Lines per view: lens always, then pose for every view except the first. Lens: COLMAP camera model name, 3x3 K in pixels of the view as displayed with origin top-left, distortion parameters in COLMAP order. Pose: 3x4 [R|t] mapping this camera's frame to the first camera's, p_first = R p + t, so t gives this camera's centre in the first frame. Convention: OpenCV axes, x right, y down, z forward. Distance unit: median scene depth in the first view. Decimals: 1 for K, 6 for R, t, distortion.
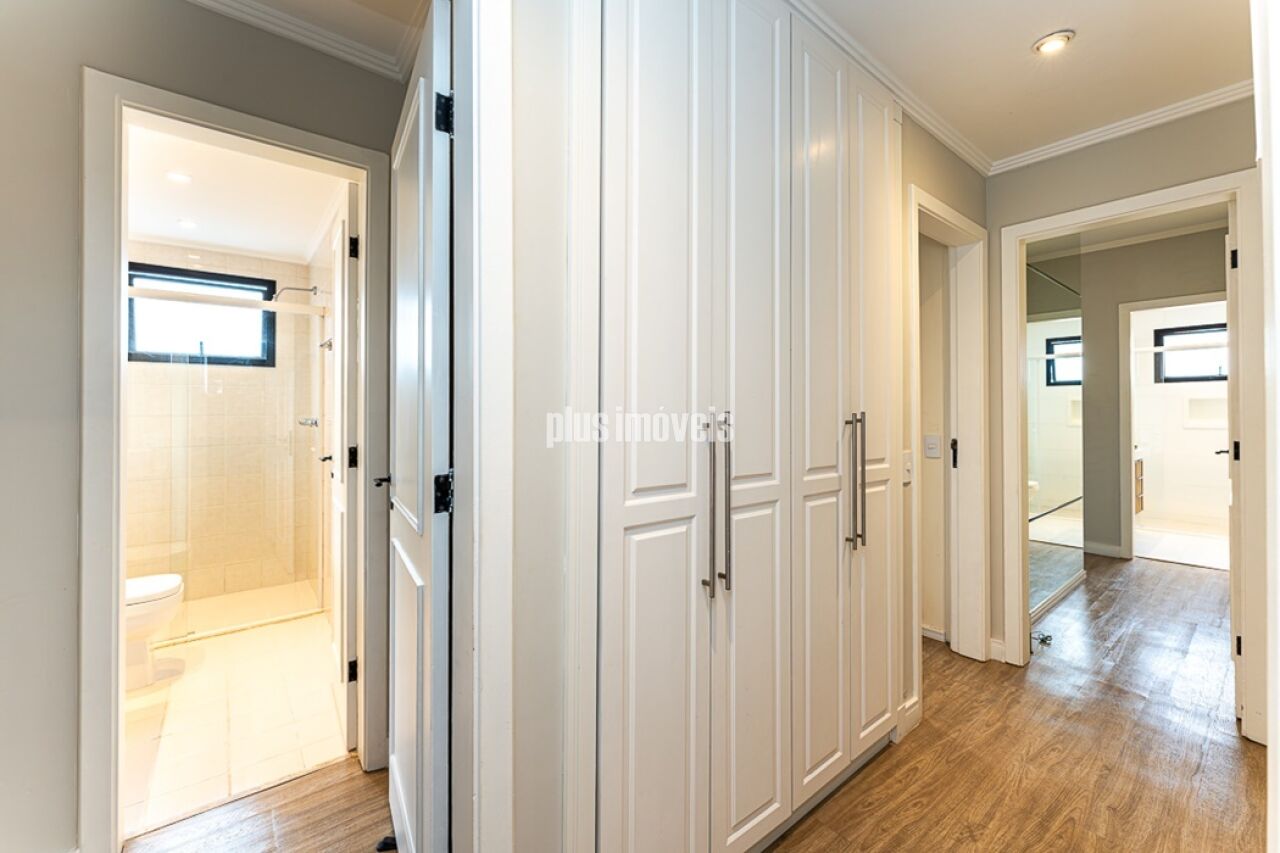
lens RADIAL K [[516.2, 0, 633.6], [0, 516.2, 409.2], [0, 0, 1]] dist [-0.005113, 0.000651]
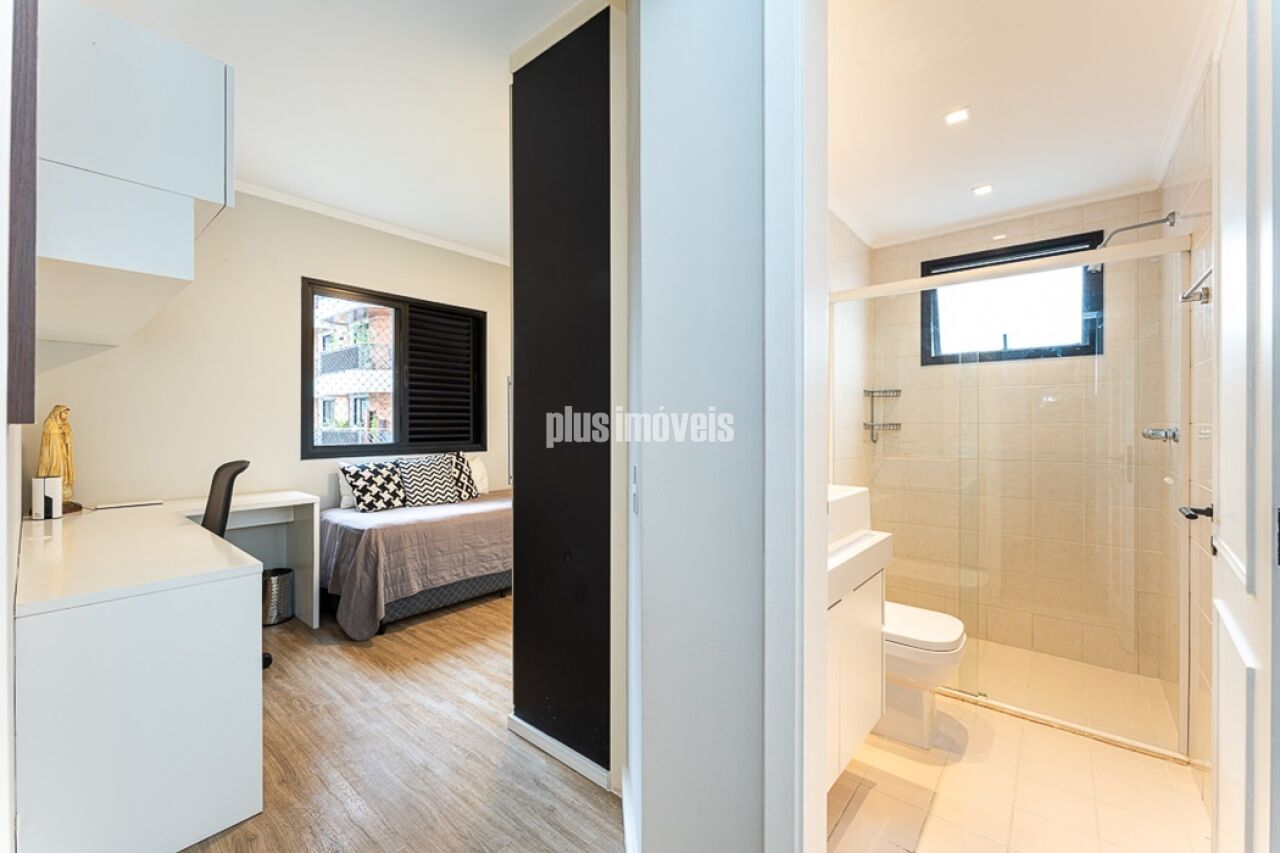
lens RADIAL K [[516.2, 0, 639.6], [0, 516.2, 423.6], [0, 0, 1]] dist [-0.005113, 0.000651]
pose [[0.207040, 0.001373, -0.978331, -0.149375], [0.003742, 0.999991, 0.002195, 0.008725], [0.978325, -0.004115, 0.207033, 0.248158]]
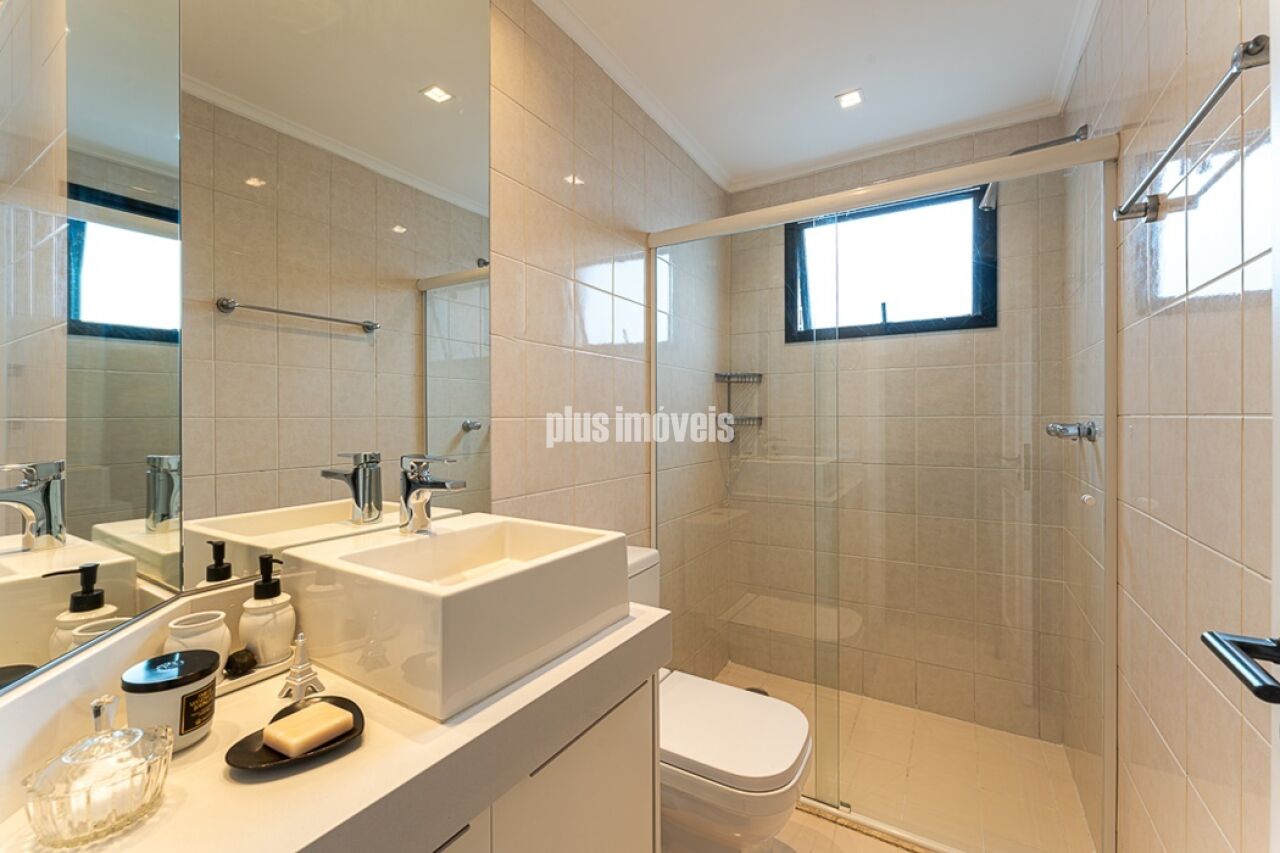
lens RADIAL K [[516.2, 0, 640.7], [0, 516.2, 419.0], [0, 0, 1]] dist [-0.005113, 0.000651]
pose [[0.339752, 0.002182, -0.940513, -0.323301], [0.007588, 0.999958, 0.005062, 0.009950], [0.940485, -0.008857, 0.339721, 0.476042]]
